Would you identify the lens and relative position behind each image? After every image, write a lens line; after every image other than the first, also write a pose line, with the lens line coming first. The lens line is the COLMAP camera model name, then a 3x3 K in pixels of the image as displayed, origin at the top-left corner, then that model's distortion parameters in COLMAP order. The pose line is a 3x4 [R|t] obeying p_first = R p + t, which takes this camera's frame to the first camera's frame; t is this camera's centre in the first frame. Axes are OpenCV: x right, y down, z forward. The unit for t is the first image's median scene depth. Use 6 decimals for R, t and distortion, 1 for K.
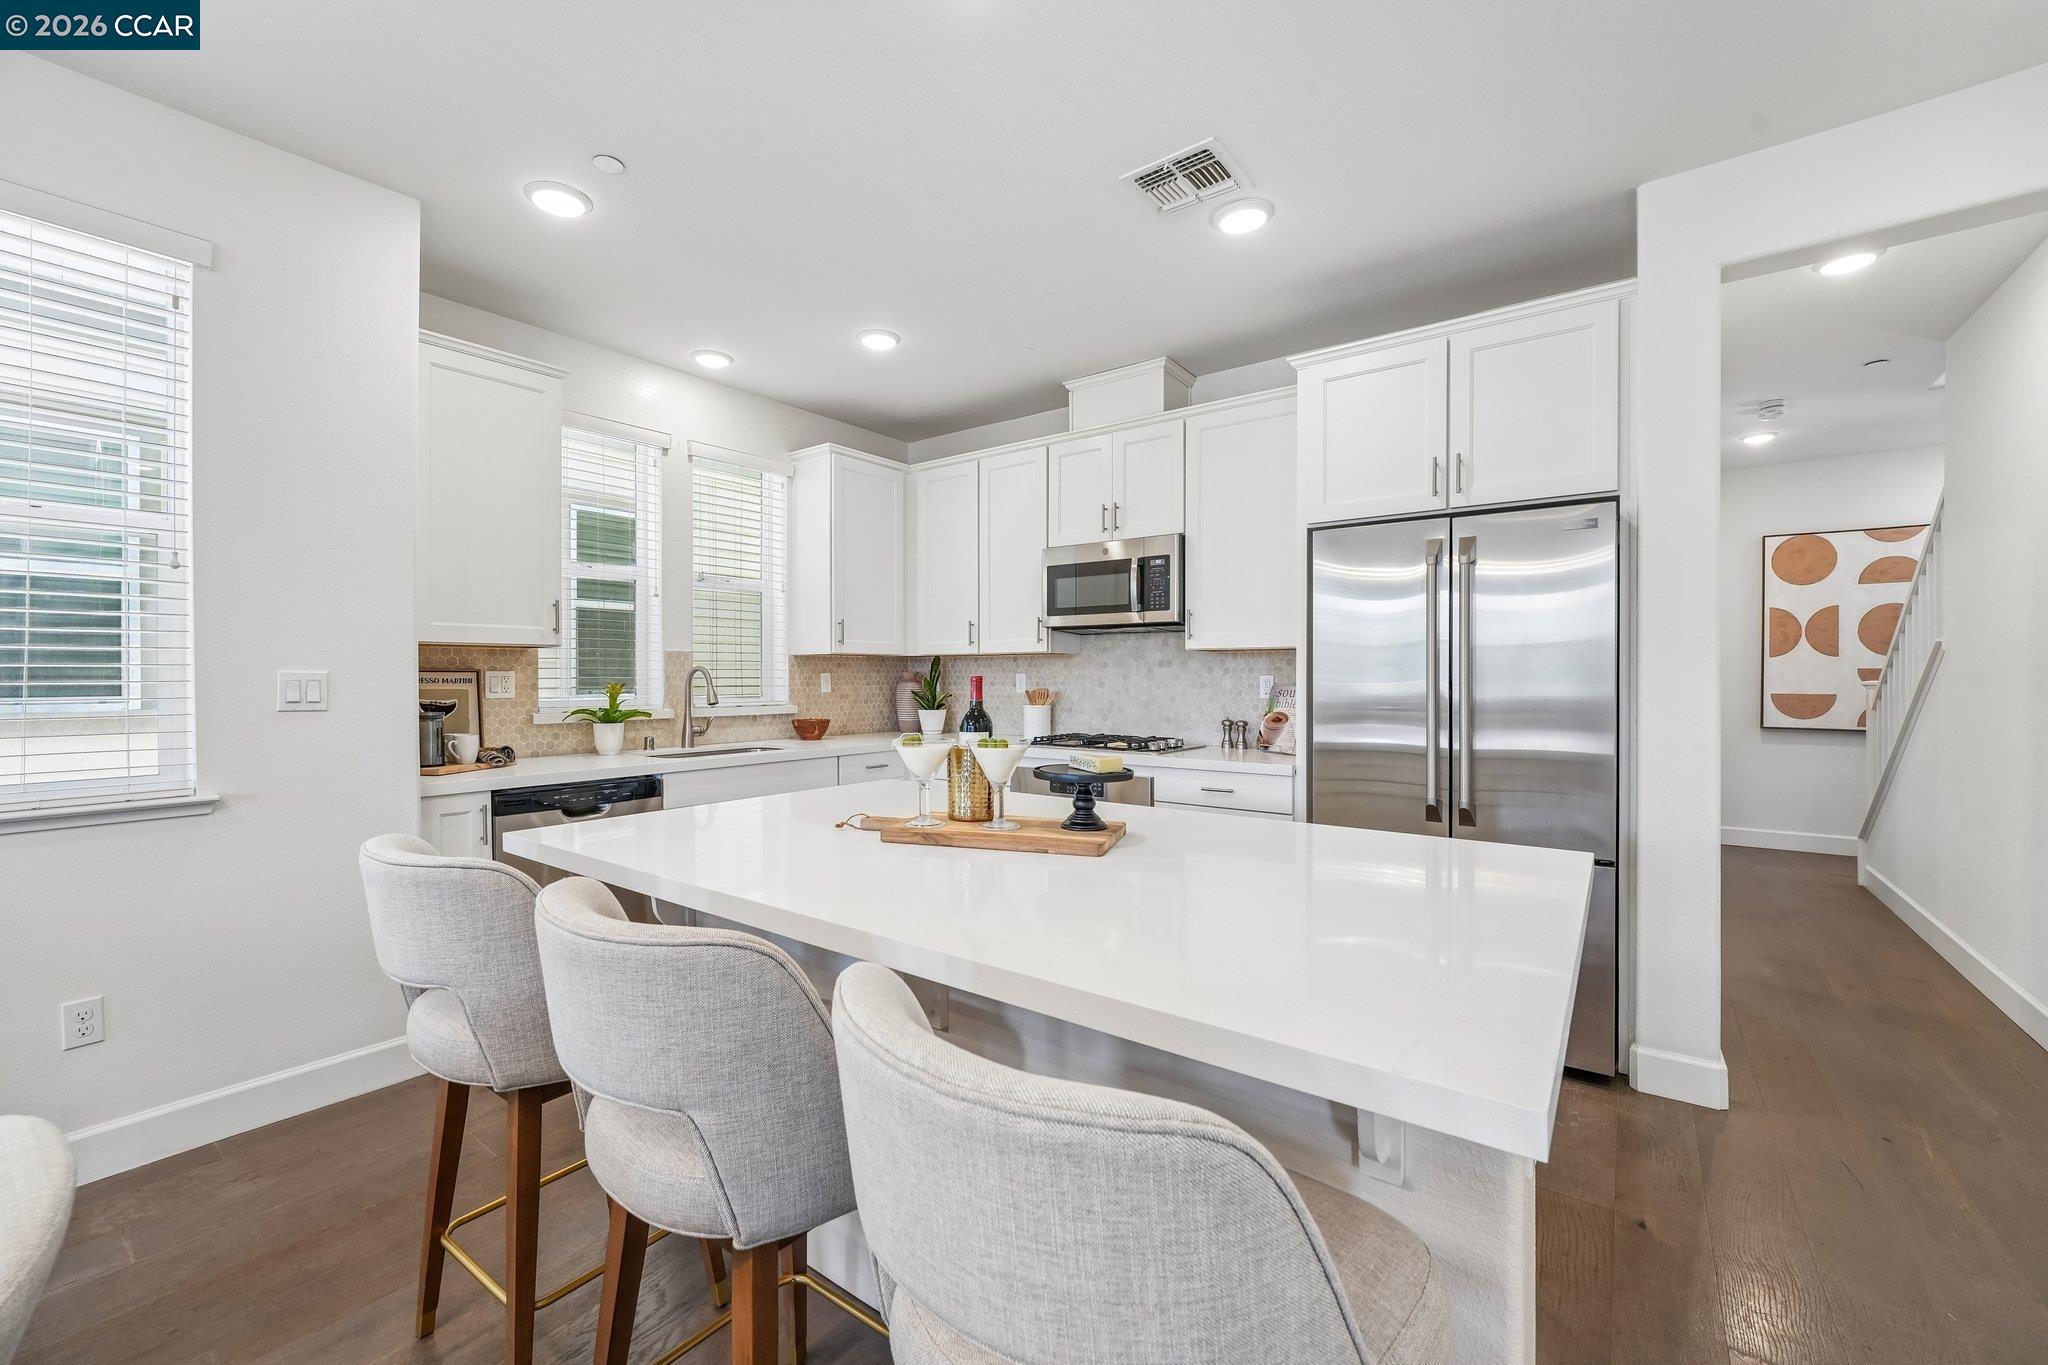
lens RADIAL K [[813.5, 0, 1024.0], [0, 813.5, 682.5], [0, 0, 1]] dist [-0.000090, 0.000305]
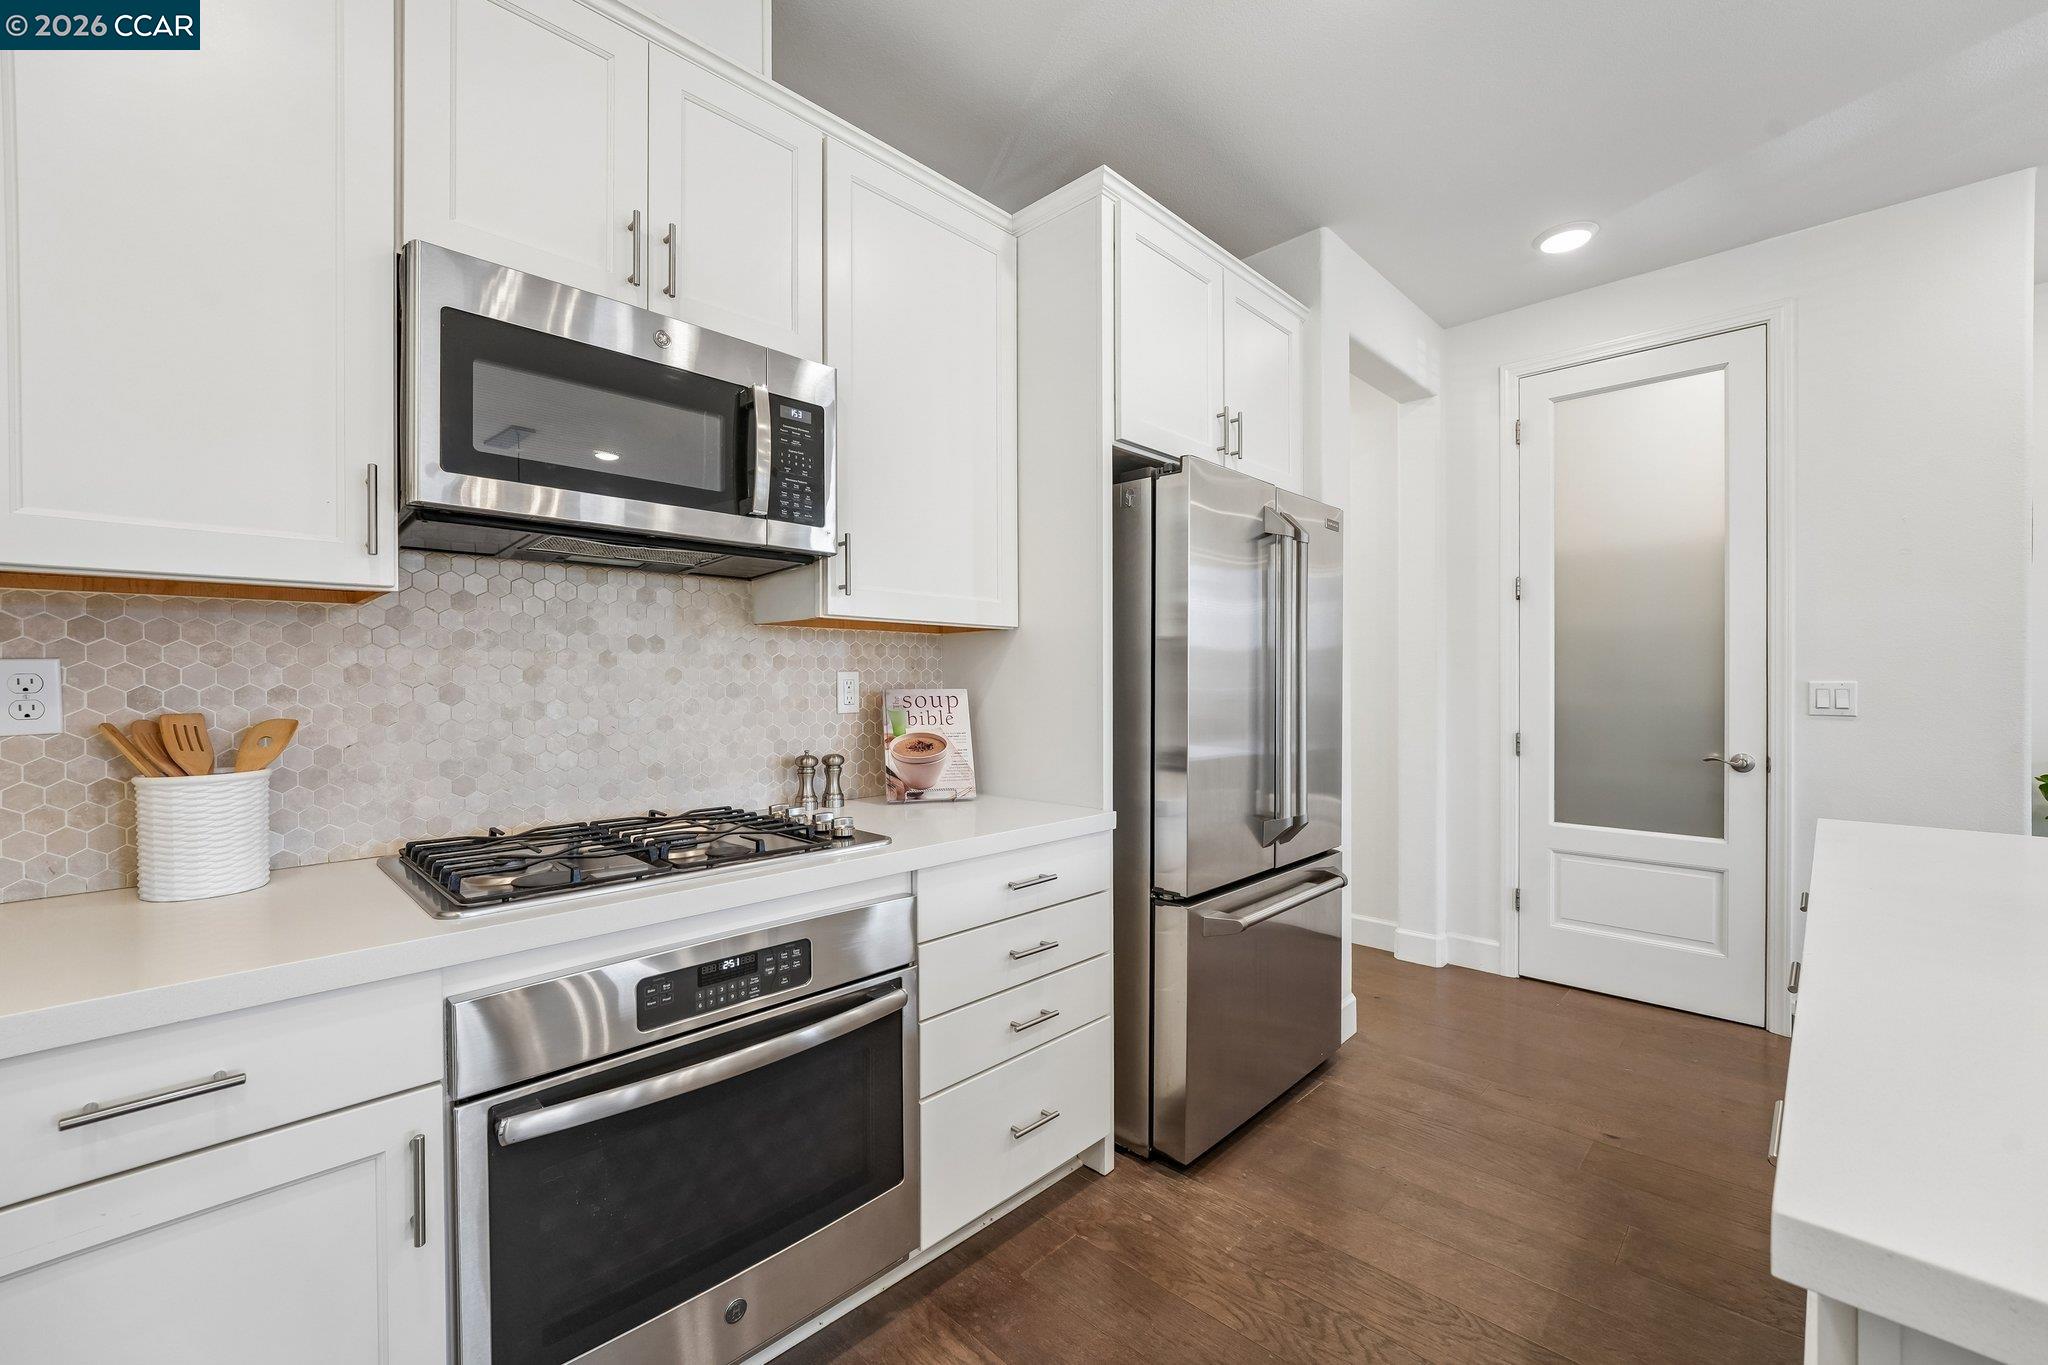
lens RADIAL K [[829.4, 0, 1011.0], [0, 829.4, 685.0], [0, 0, 1]] dist [-0.008850, 0.000165]
pose [[0.149321, -0.005061, 0.988776, -0.239230], [0.011211, 0.999931, 0.003425, -0.000177], [-0.988725, 0.010574, 0.149367, 0.731025]]
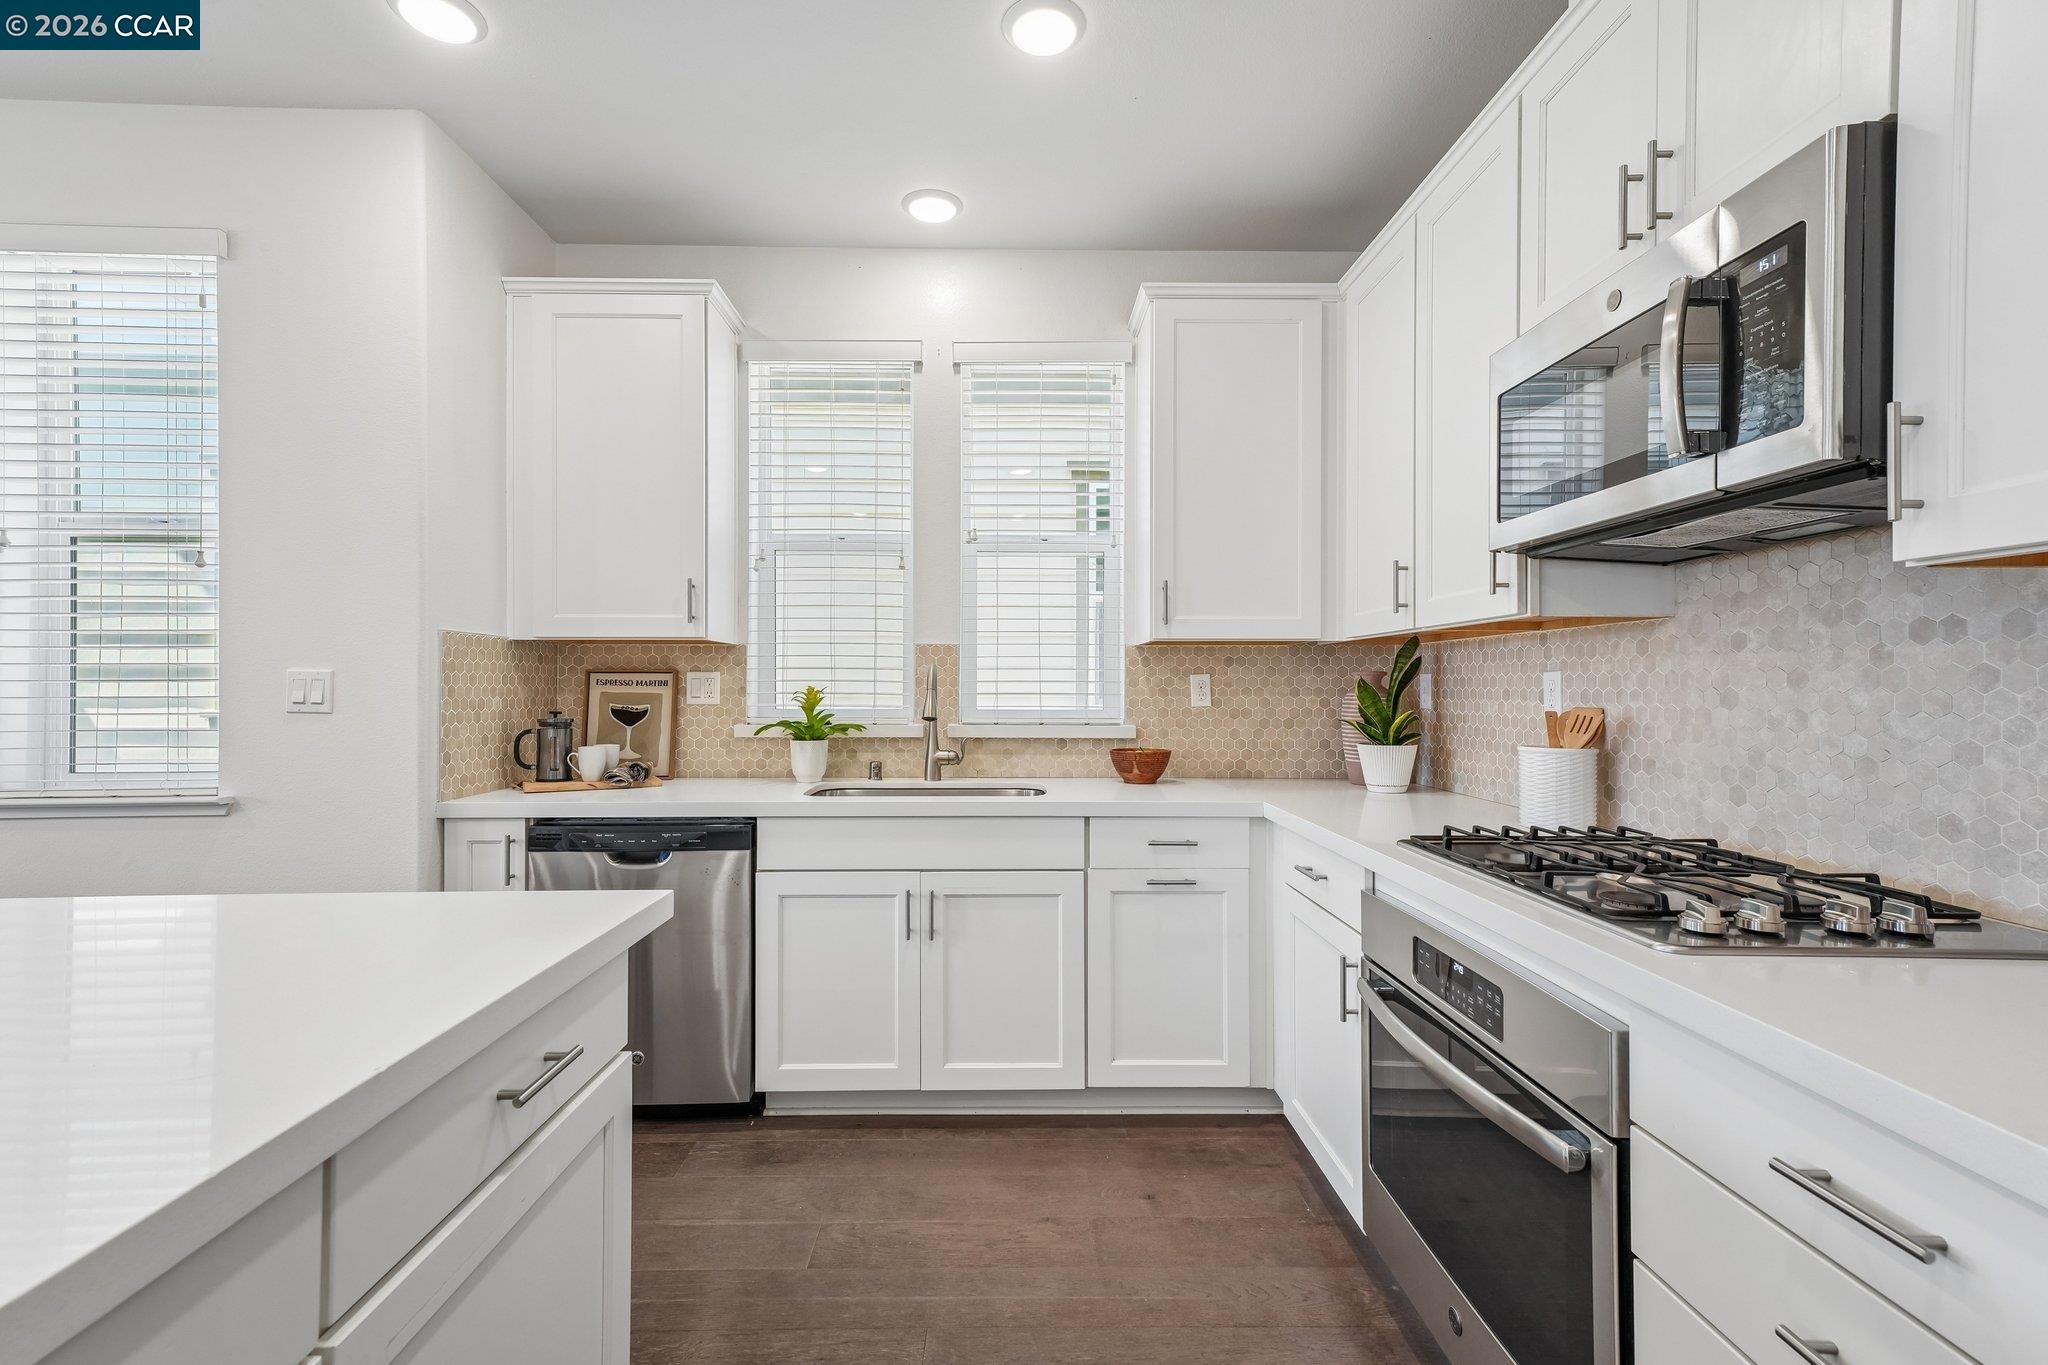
lens RADIAL K [[906.6, 0, 1024.0], [0, 906.6, 682.5], [0, 0, 1]] dist [0.027254, -0.000241]
pose [[0.612180, -0.001092, -0.790717, 0.233579], [-0.008682, 0.999929, -0.008103, 0.001215], [0.790671, 0.011826, 0.612128, 0.538076]]
